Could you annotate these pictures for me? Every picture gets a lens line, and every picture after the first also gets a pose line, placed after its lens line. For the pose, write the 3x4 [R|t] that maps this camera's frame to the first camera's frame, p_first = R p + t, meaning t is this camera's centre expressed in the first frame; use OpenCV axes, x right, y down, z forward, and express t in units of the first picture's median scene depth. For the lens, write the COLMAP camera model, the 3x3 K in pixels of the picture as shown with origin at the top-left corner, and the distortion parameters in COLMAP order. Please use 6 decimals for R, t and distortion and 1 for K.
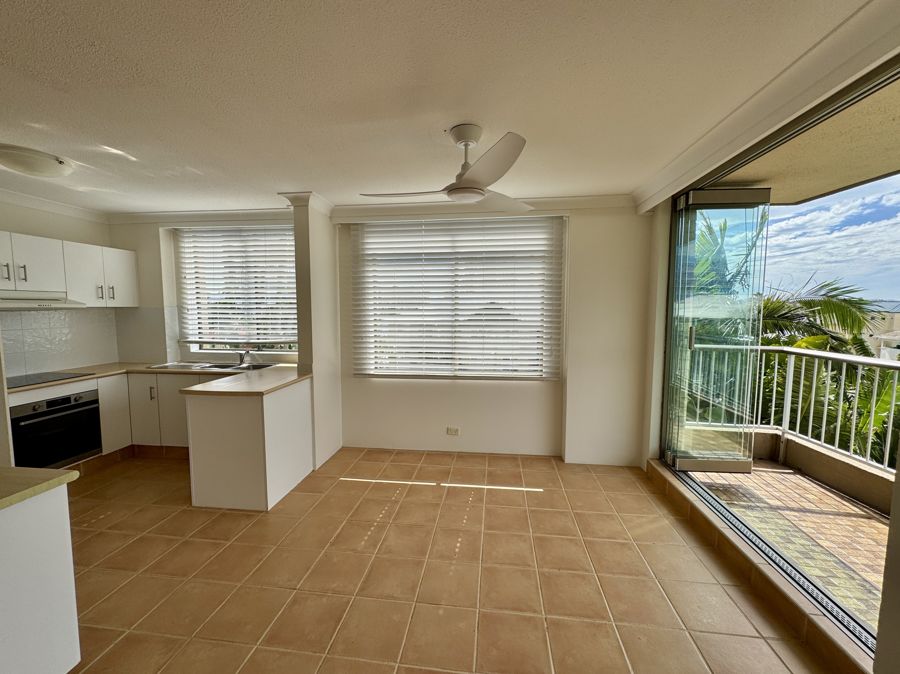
lens RADIAL K [[360.6, 0, 449.4], [0, 360.6, 336.2], [0, 0, 1]] dist [-0.005170, 0.001413]
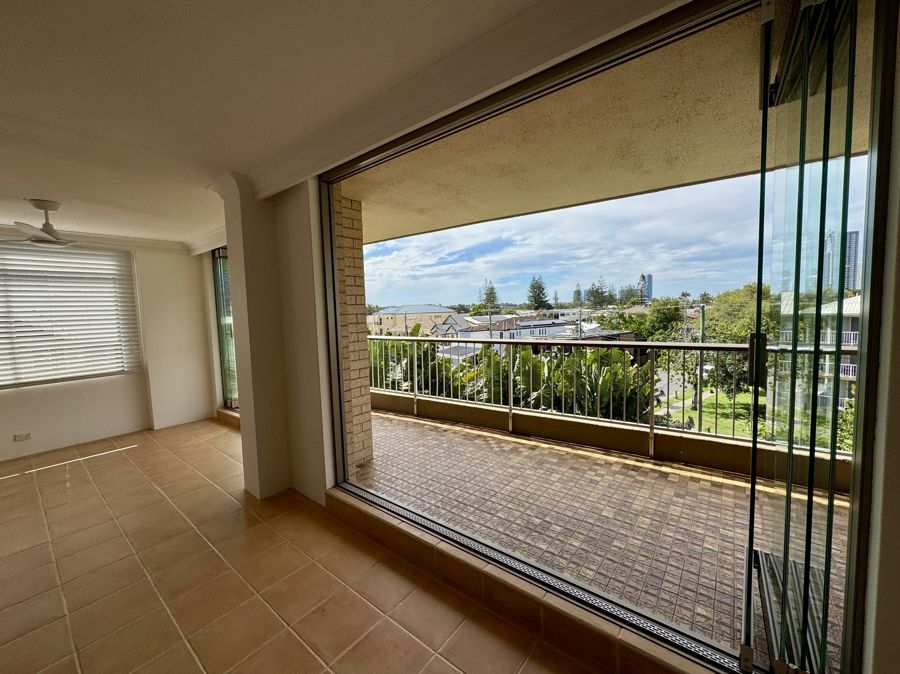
lens RADIAL K [[360.6, 0, 447.6], [0, 360.6, 332.7], [0, 0, 1]] dist [-0.005170, 0.001413]
pose [[0.524720, -0.072318, 0.848197, -0.240313], [0.102570, 0.994497, 0.021339, 0.074972], [-0.845073, 0.075802, 0.529250, -0.743078]]
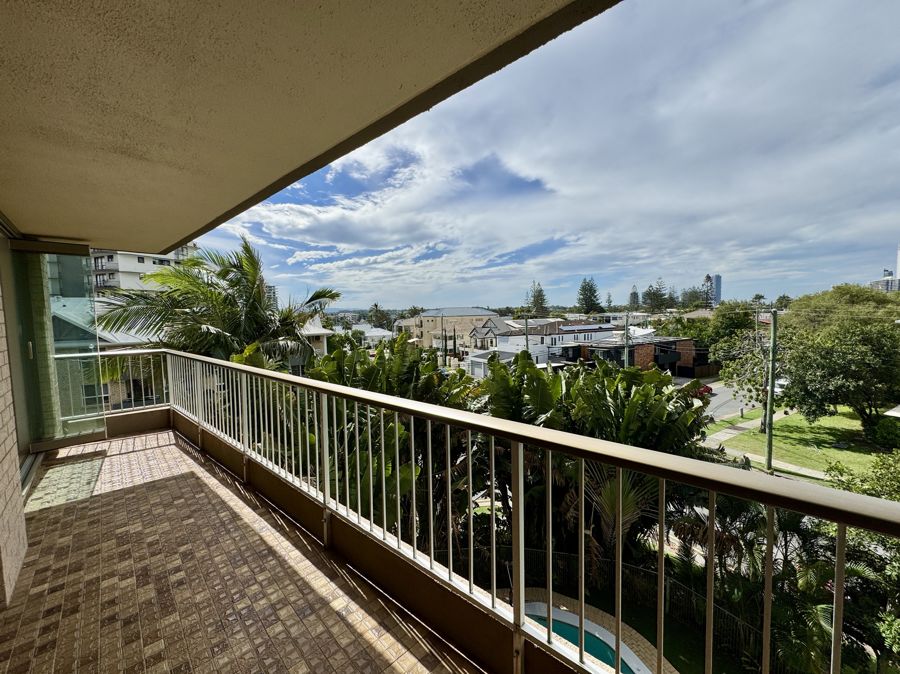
lens RADIAL K [[360.6, 0, 448.9], [0, 360.6, 332.6], [0, 0, 1]] dist [-0.005170, 0.001413]
pose [[0.631476, -0.059335, 0.773122, 0.555943], [0.090808, 0.995866, 0.002259, 0.069529], [-0.770059, 0.068779, 0.634254, -0.903671]]
